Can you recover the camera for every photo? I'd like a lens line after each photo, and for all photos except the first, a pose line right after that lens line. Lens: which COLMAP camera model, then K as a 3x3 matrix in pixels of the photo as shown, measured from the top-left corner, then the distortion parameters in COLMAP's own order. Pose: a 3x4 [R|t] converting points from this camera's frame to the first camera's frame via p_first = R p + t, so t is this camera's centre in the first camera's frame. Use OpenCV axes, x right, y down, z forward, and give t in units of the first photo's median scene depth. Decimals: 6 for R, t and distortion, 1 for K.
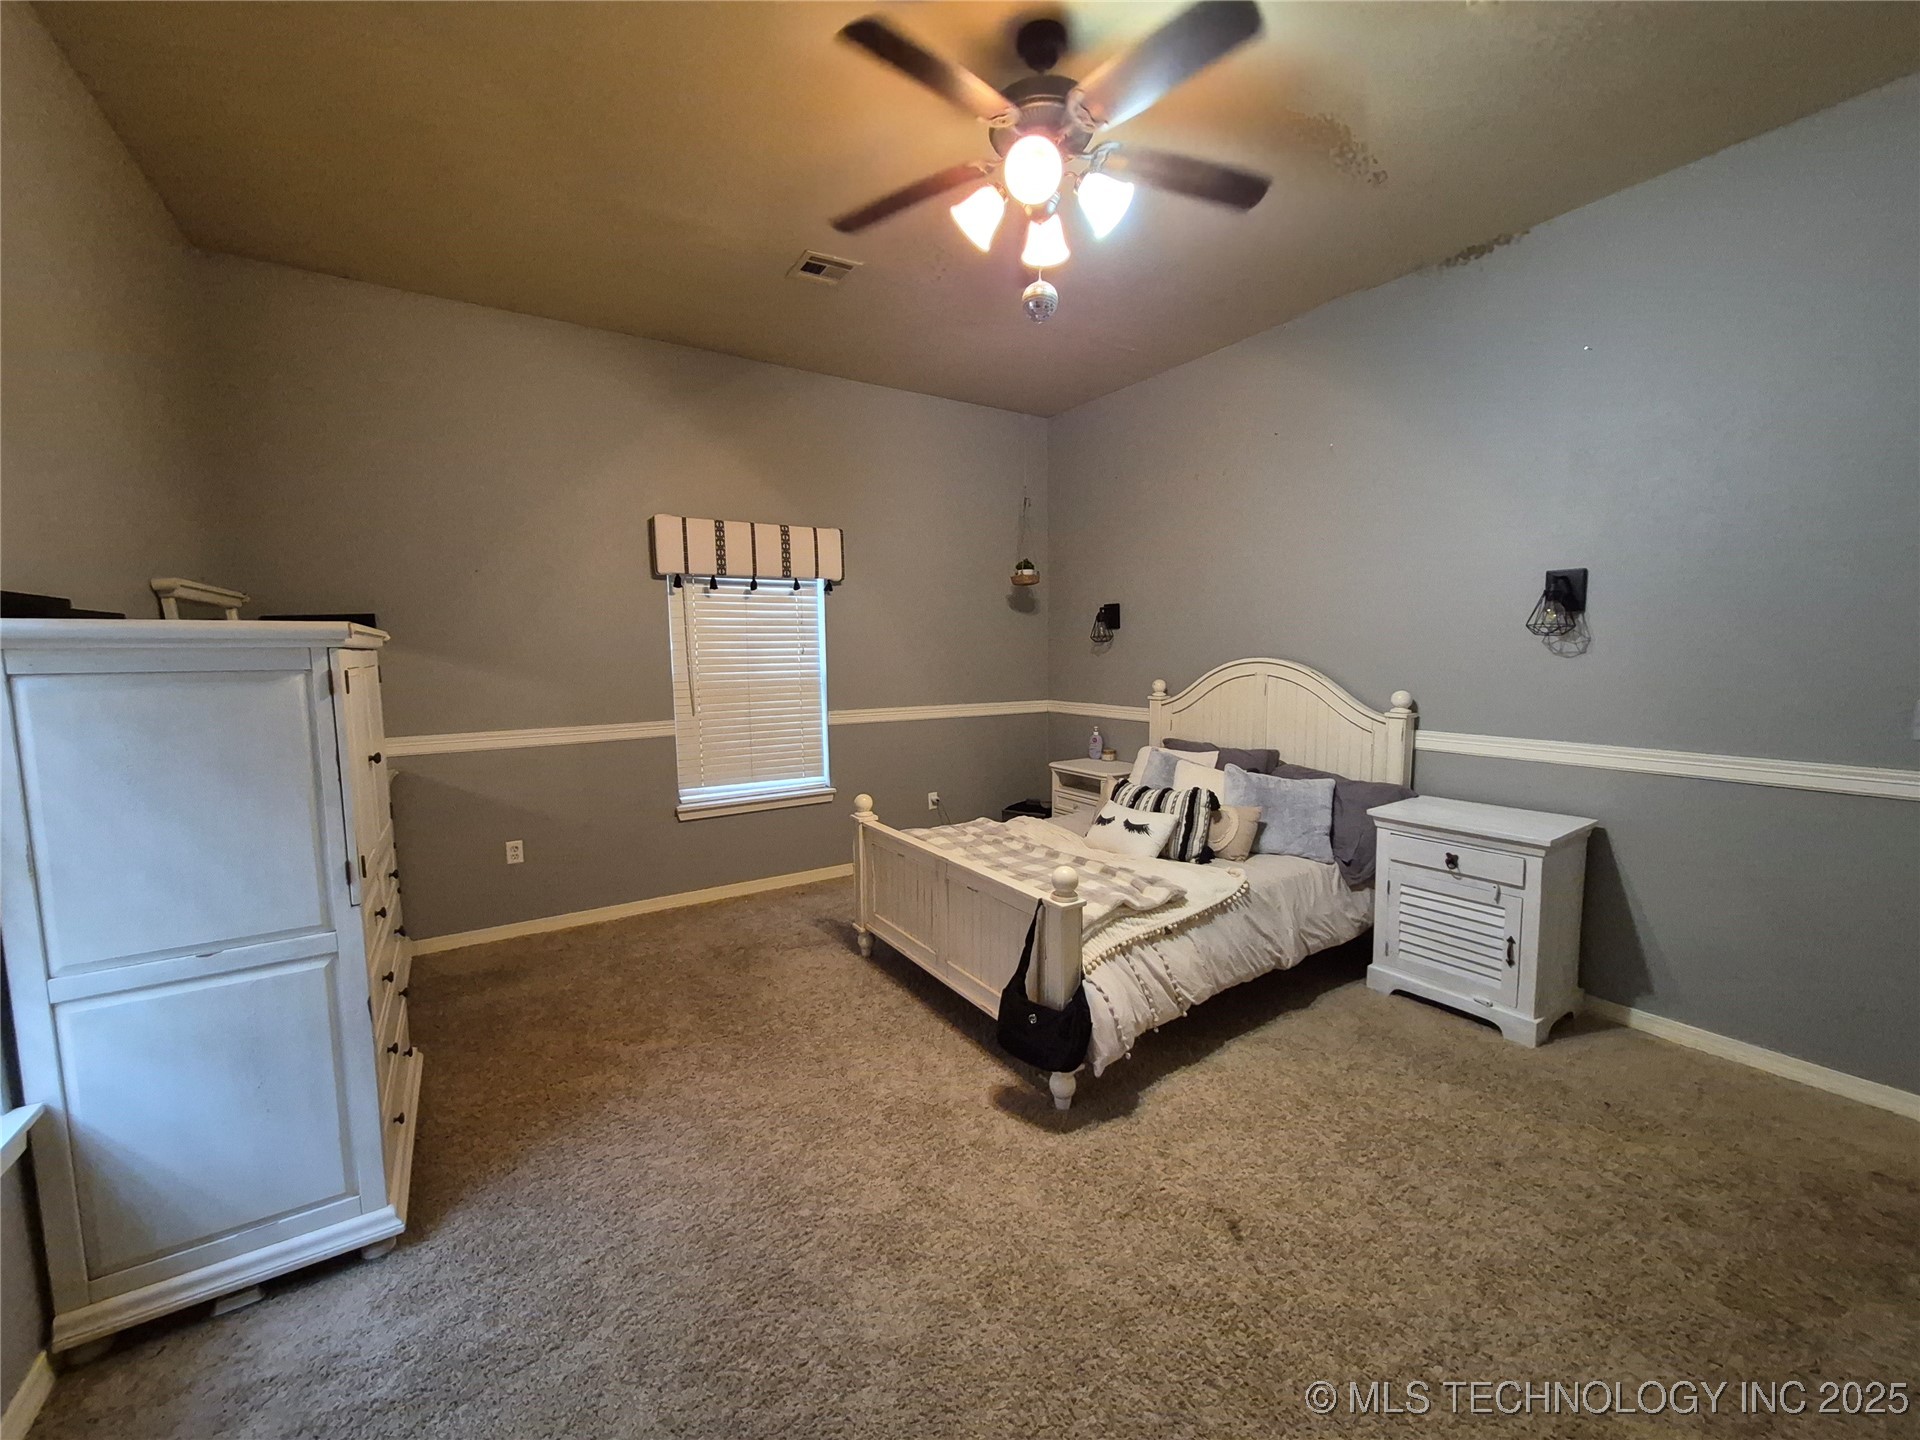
lens RADIAL K [[752.1, 0, 951.4], [0, 752.1, 724.4], [0, 0, 1]] dist [0.004534, -0.000939]
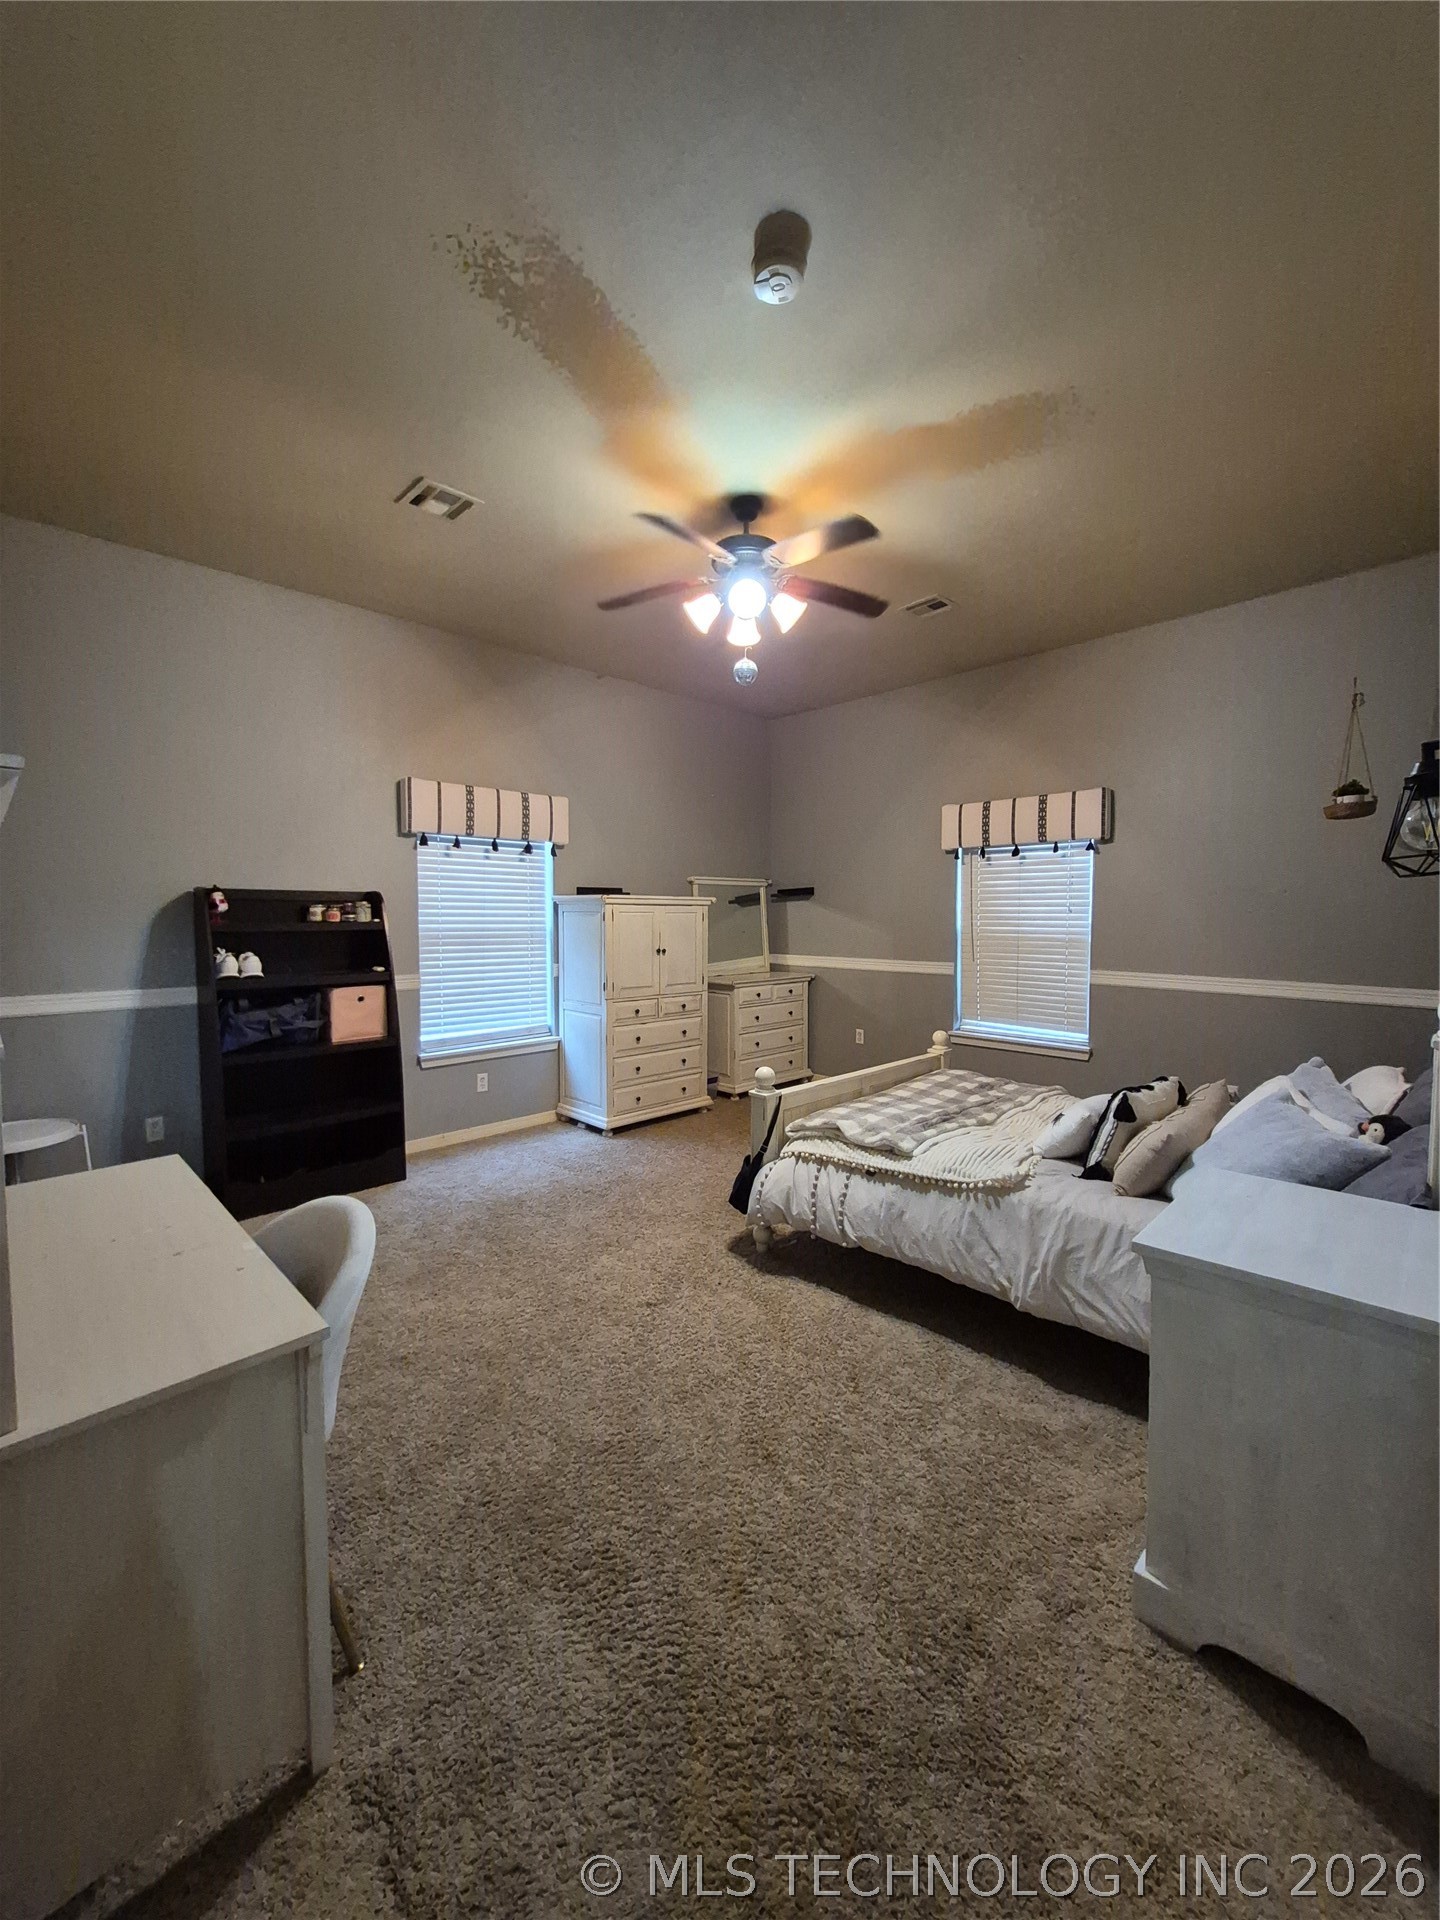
lens RADIAL K [[752.1, 0, 720.2], [0, 752.1, 950.4], [0, 0, 1]] dist [0.004534, -0.000939]
pose [[0.191659, 0.056559, -0.979831, 0.993859], [-0.102744, 0.994009, 0.037280, -0.040965], [0.976069, 0.093527, 0.196322, 0.441325]]
